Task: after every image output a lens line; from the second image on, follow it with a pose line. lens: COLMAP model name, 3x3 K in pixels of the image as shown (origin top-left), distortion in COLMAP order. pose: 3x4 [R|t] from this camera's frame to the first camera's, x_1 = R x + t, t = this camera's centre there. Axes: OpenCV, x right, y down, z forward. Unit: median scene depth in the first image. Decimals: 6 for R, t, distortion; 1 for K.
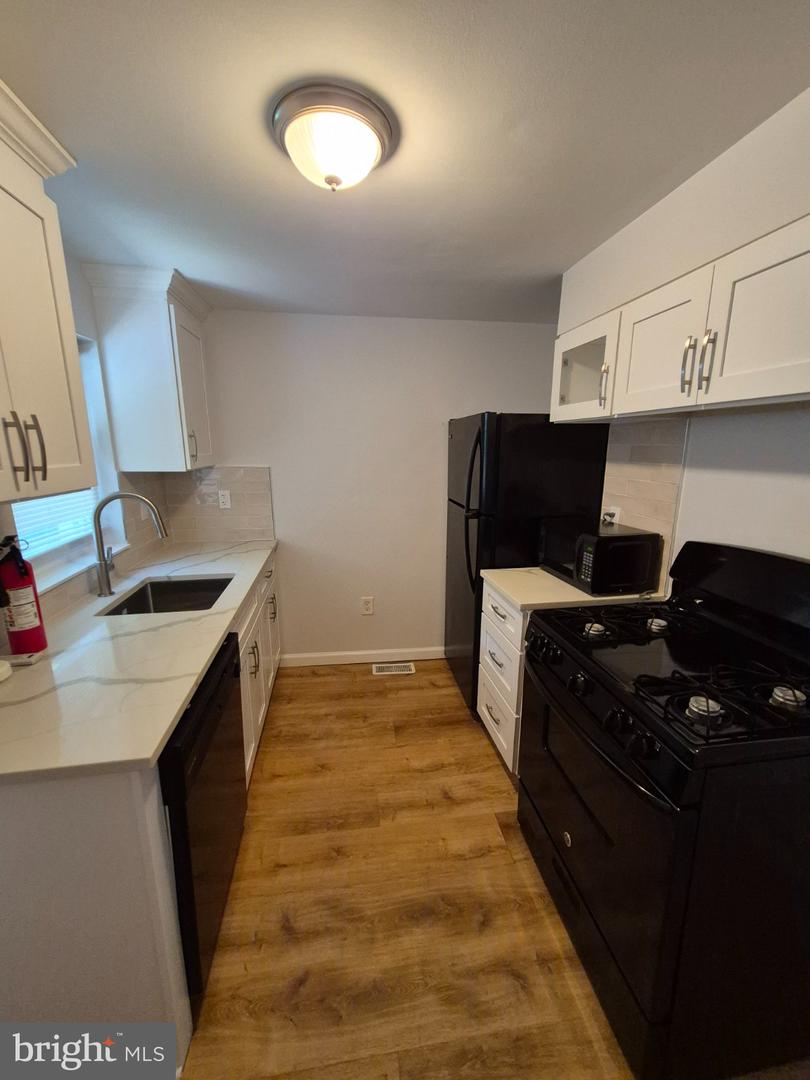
lens RADIAL K [[421.5, 0, 406.0], [0, 421.5, 535.9], [0, 0, 1]] dist [0.002740, -0.000007]
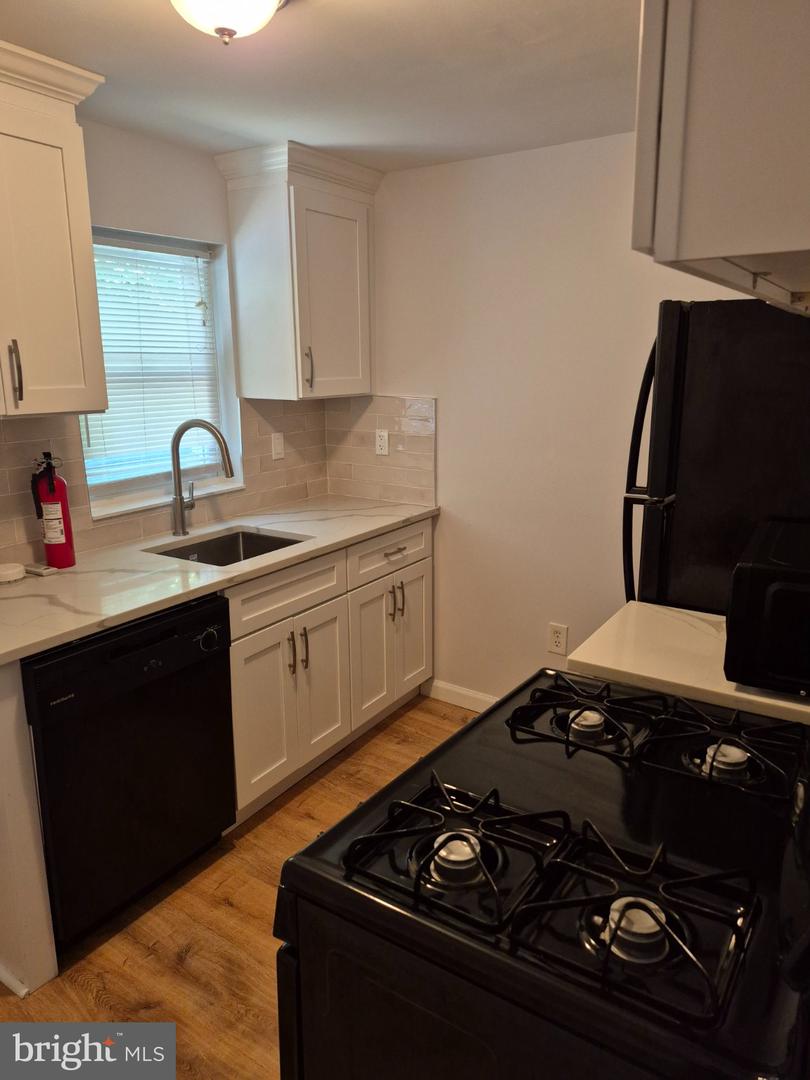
lens RADIAL K [[751.3, 0, 408.8], [0, 751.3, 535.0], [0, 0, 1]] dist [0.044650, -0.037968]
pose [[0.744539, 0.147197, -0.651149, 0.708462], [-0.136119, 0.988371, 0.067787, -0.034045], [0.653555, 0.038164, 0.755916, 0.113349]]
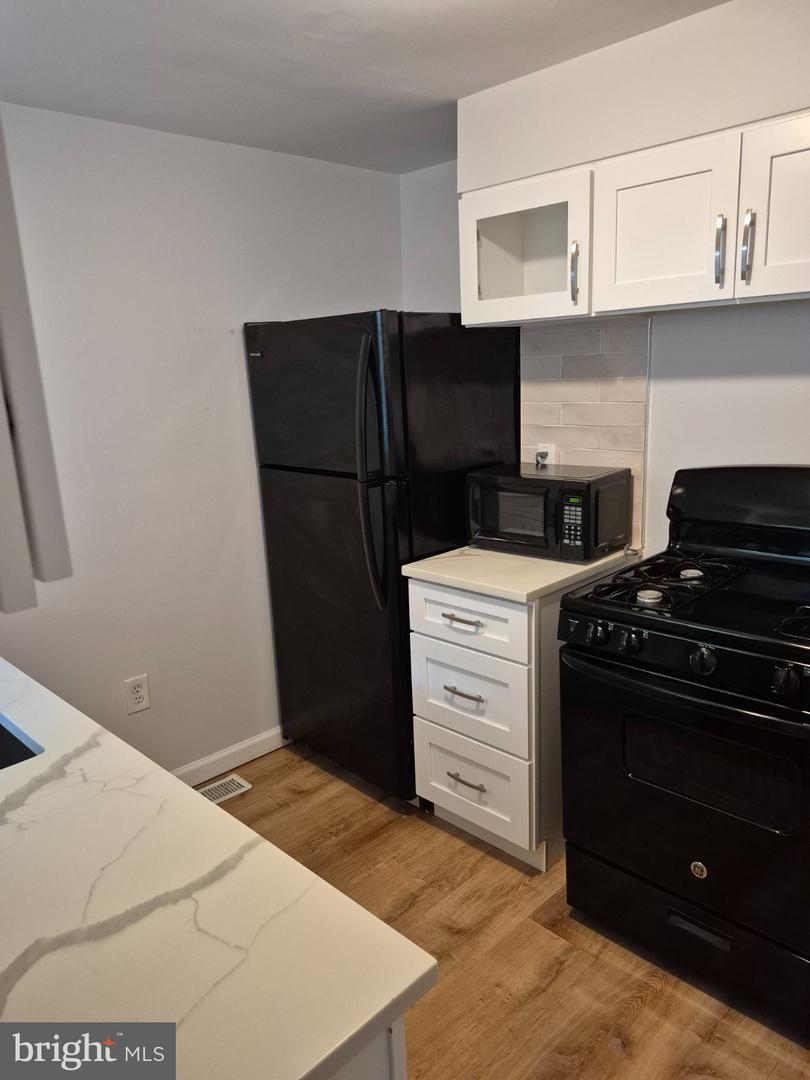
lens RADIAL K [[751.3, 0, 407.8], [0, 751.3, 540.1], [0, 0, 1]] dist [0.044650, -0.037968]
pose [[0.808137, -0.172394, 0.563201, -0.527386], [0.168025, 0.983950, 0.060084, -0.027132], [-0.564519, 0.046076, 0.824133, 0.104159]]
